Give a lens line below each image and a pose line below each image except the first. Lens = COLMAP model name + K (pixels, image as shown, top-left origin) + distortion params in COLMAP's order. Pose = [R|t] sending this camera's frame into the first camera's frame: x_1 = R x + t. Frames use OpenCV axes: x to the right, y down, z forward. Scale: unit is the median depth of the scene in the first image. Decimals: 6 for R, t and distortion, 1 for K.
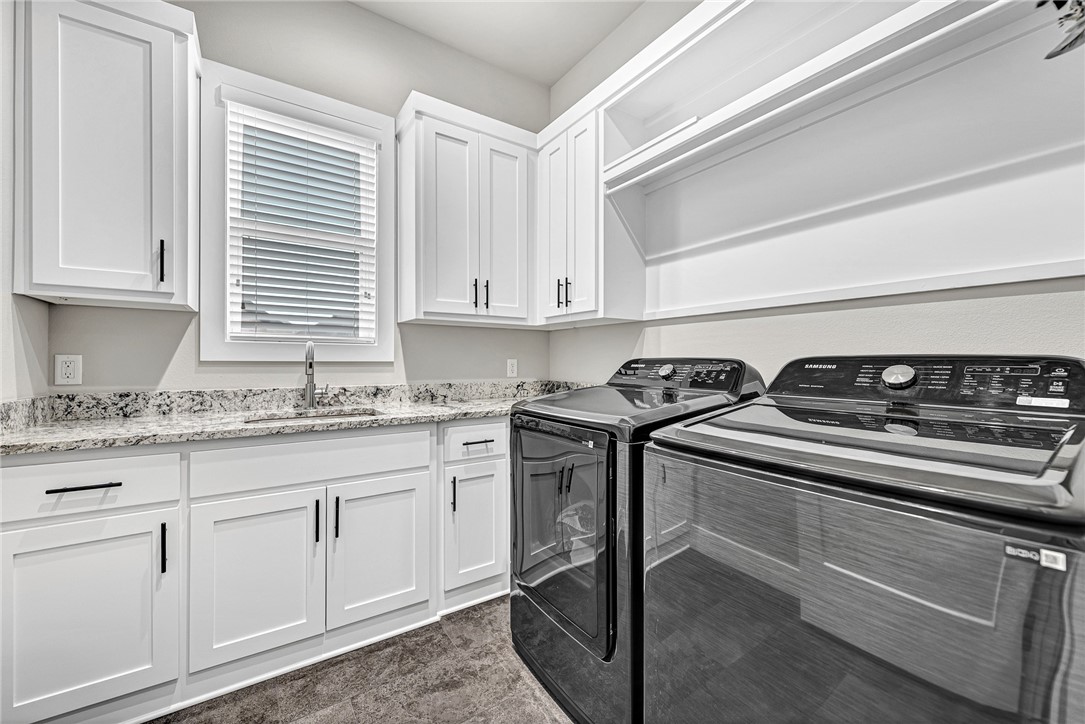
lens RADIAL K [[433.6, 0, 542.5], [0, 433.6, 362.0], [0, 0, 1]] dist [0.003804, -0.000195]
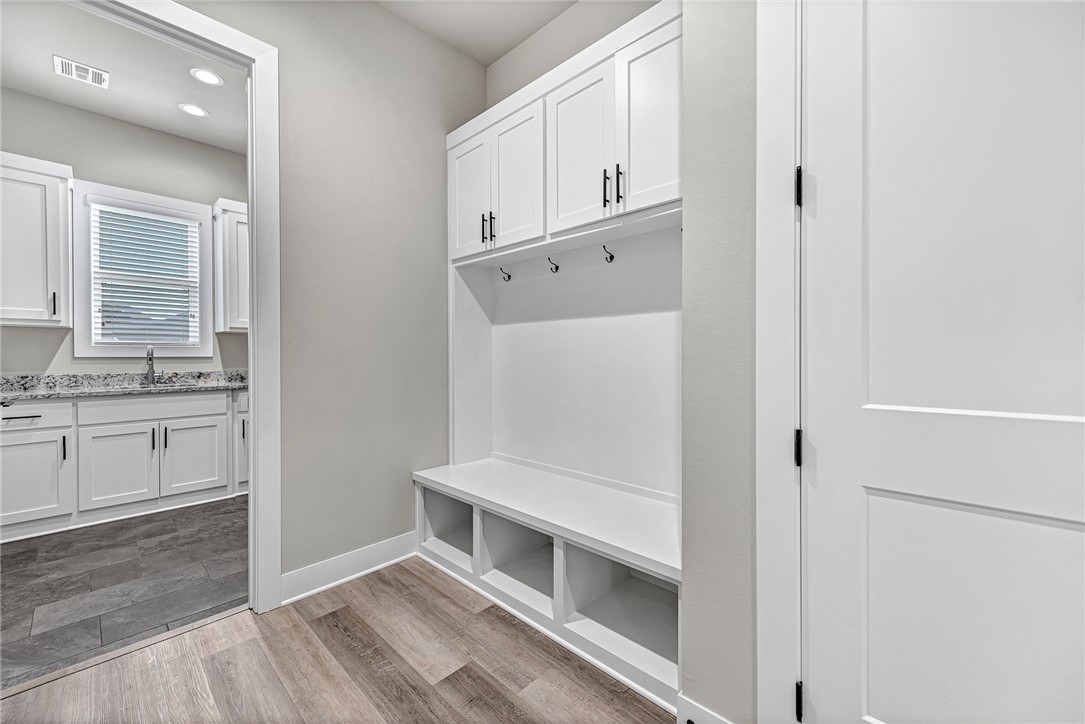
lens RADIAL K [[436.0, 0, 542.2], [0, 436.0, 357.5], [0, 0, 1]] dist [0.003680, -0.000076]
pose [[0.976892, -0.007832, 0.213589, 0.624914], [0.007089, 0.999966, 0.004246, 0.004676], [-0.213615, -0.002634, 0.976914, -1.047046]]
